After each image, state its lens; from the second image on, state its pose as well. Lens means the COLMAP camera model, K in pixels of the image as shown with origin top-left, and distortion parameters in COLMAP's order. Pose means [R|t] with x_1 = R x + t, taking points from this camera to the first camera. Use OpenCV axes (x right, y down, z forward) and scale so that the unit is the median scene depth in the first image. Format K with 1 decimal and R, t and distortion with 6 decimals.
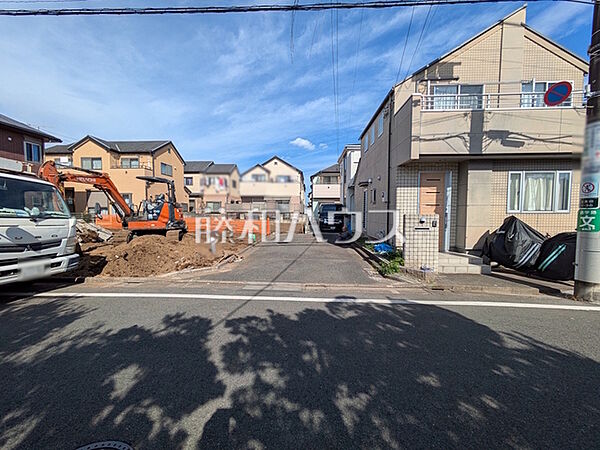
lens RADIAL K [[236.9, 0, 299.3], [0, 236.9, 224.5], [0, 0, 1]] dist [0.001954, 0.000729]
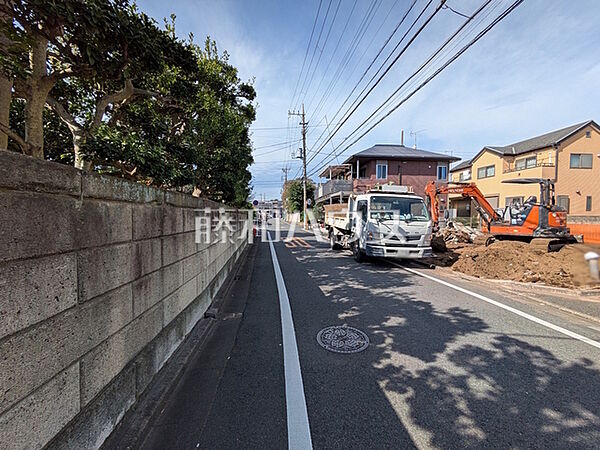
lens RADIAL K [[236.9, 0, 299.3], [0, 236.9, 224.5], [0, 0, 1]] dist [0.001954, 0.000729]
pose [[0.139900, 0.031683, -0.989659, 0.307299], [-0.050892, 0.998397, 0.024769, -0.002943], [0.988857, 0.046900, 0.141288, 0.044094]]
